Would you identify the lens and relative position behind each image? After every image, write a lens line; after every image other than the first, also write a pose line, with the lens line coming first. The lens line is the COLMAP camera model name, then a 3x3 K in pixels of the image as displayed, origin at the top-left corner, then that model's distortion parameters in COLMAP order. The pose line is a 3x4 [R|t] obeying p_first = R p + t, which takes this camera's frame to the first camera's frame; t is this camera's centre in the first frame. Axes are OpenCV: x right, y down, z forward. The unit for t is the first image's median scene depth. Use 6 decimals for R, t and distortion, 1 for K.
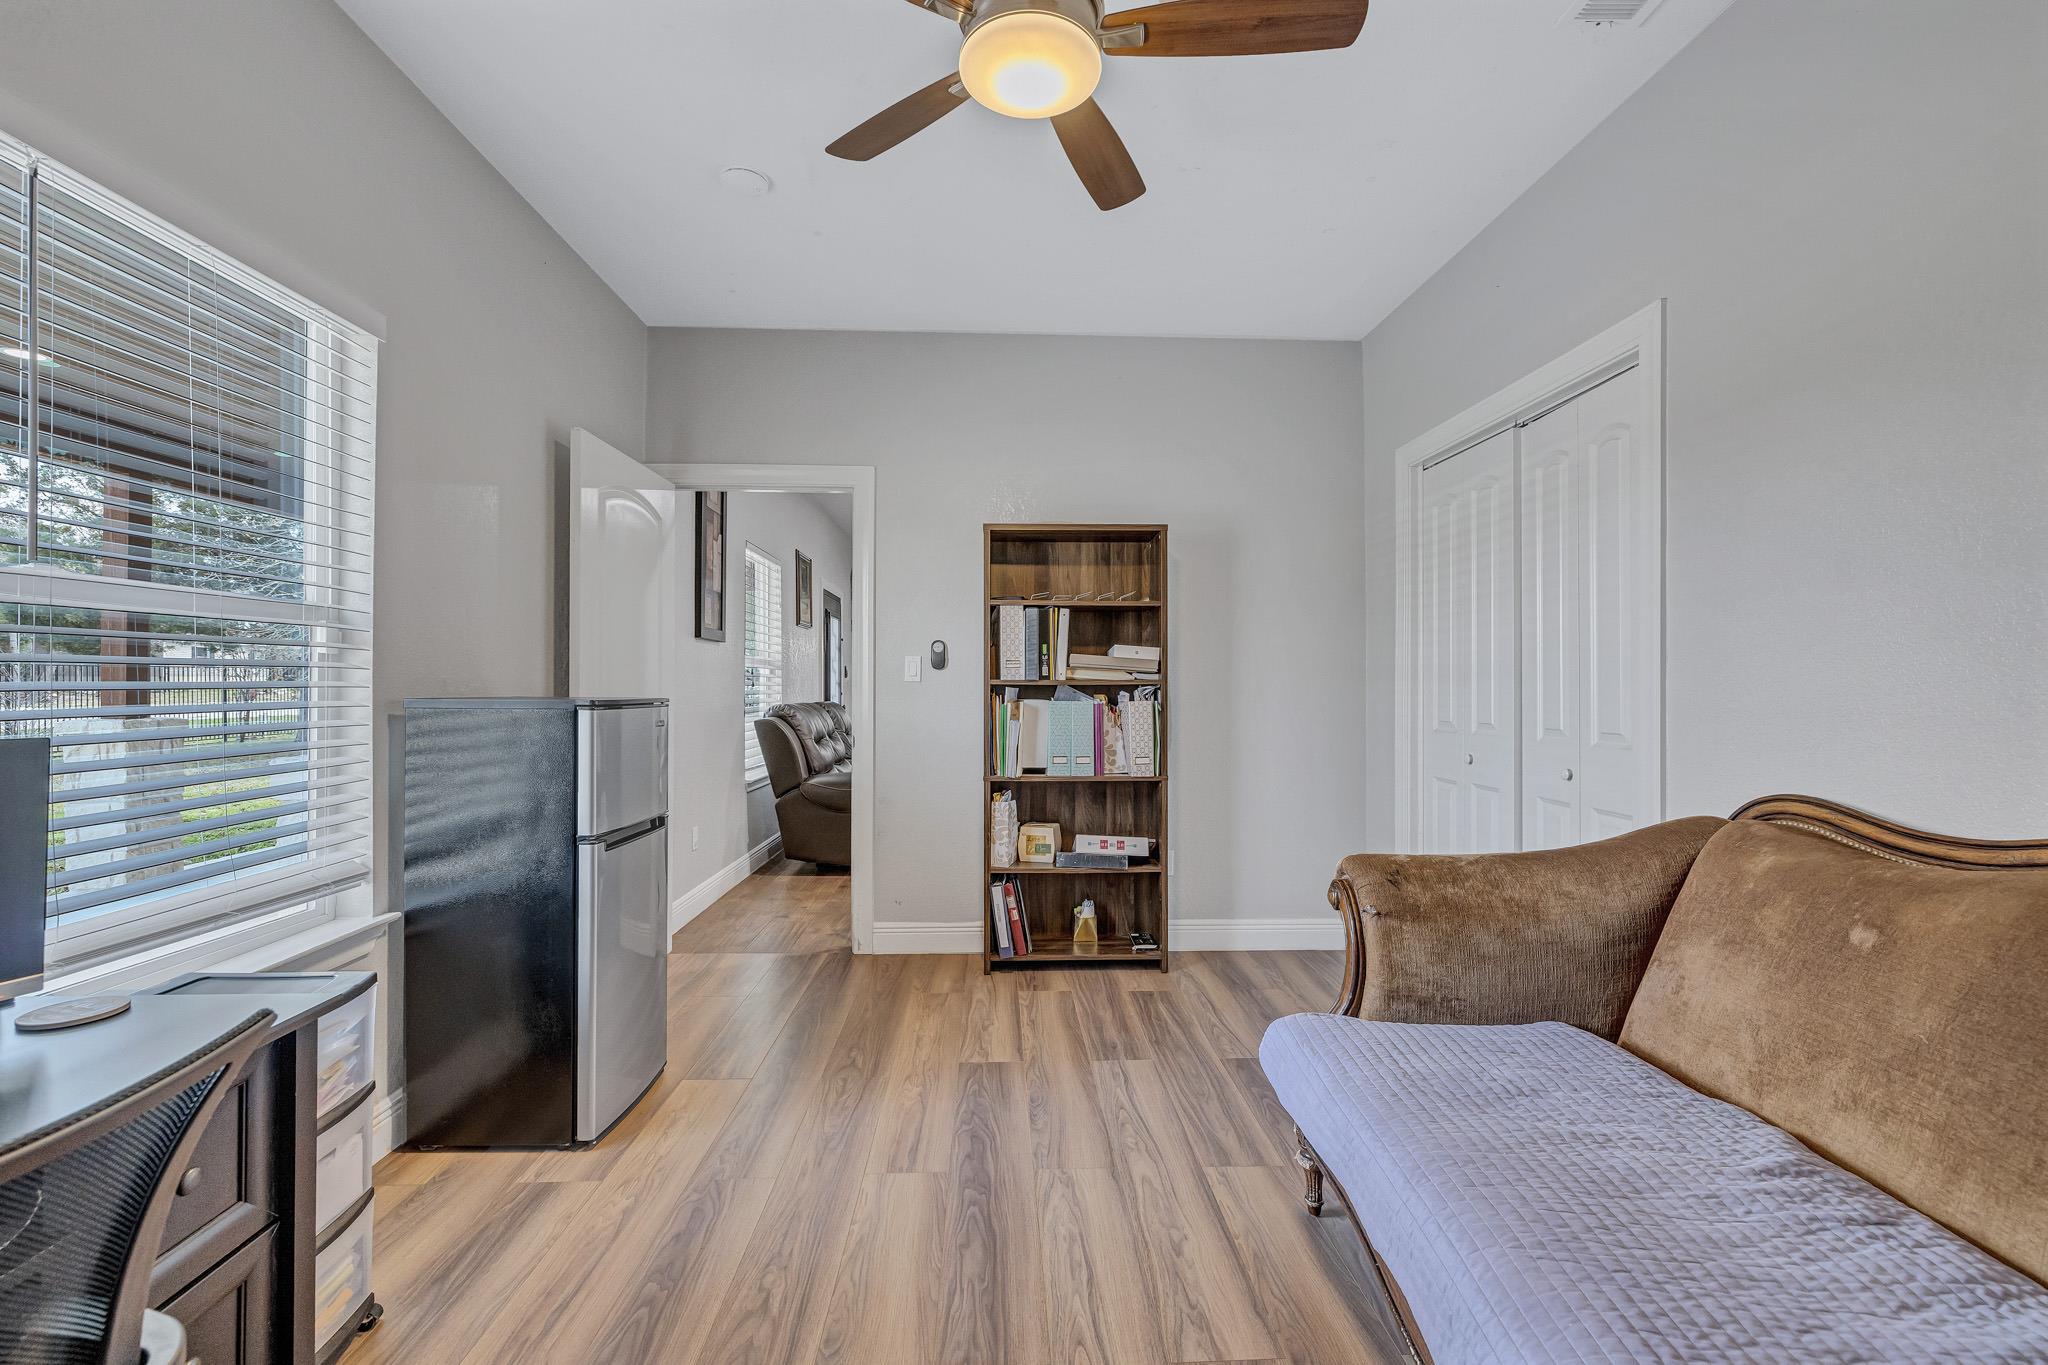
lens RADIAL K [[858.7, 0, 1024.0], [0, 858.7, 682.5], [0, 0, 1]] dist [-0.001003, 0.000244]
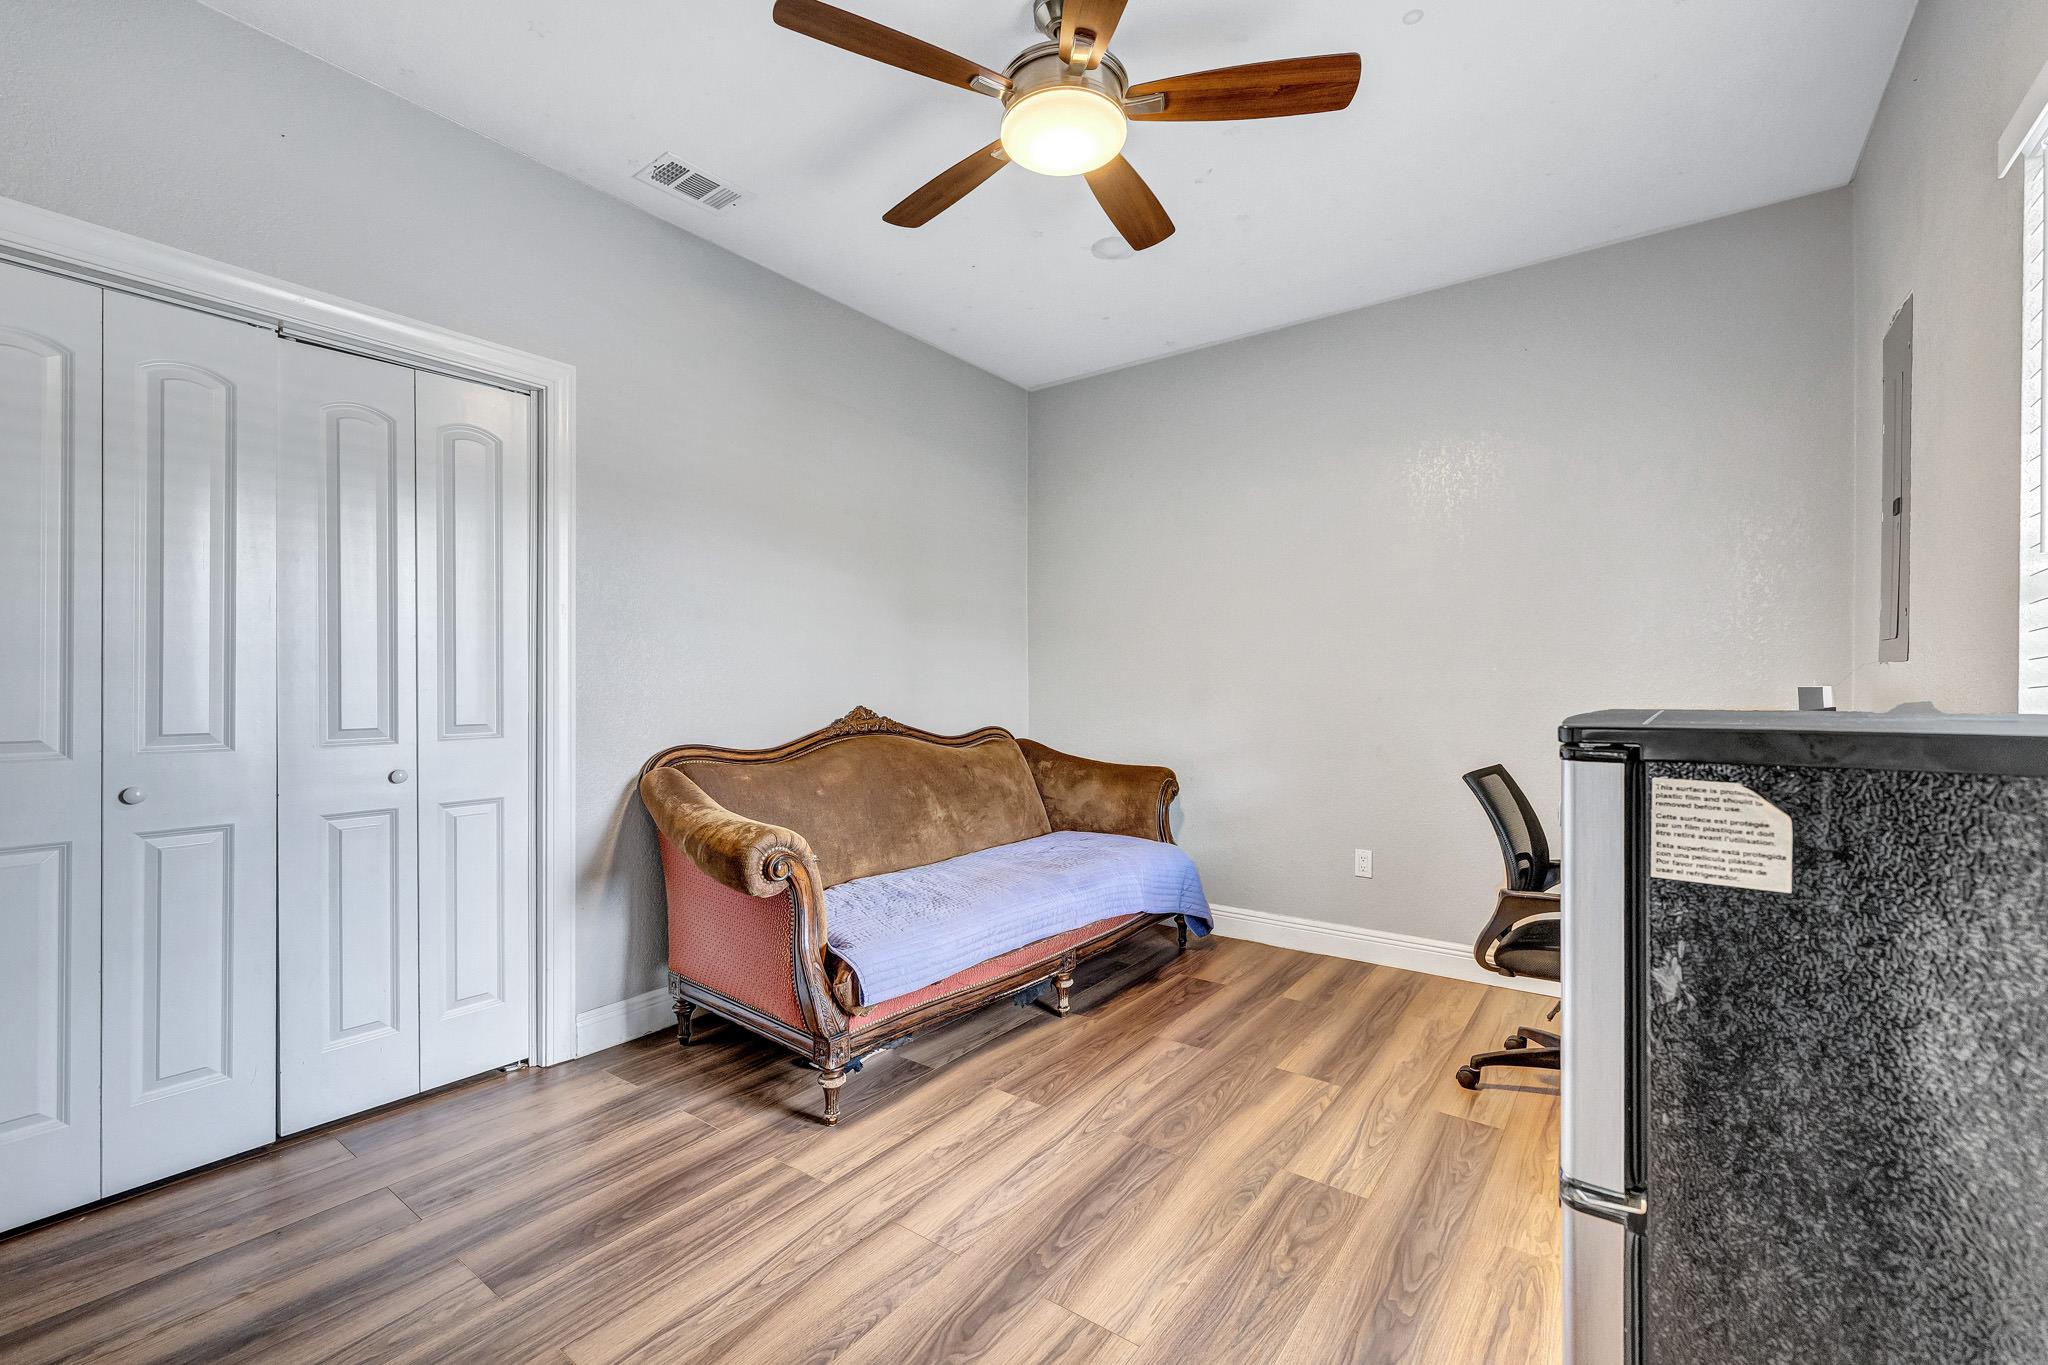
lens RADIAL K [[858.7, 0, 1024.0], [0, 858.7, 682.5], [0, 0, 1]] dist [-0.001003, 0.000244]
pose [[-0.780519, -0.004022, 0.625119, -0.569425], [-0.006096, 0.999981, -0.001177, 0.006836], [-0.625102, -0.004730, -0.780528, 1.649029]]
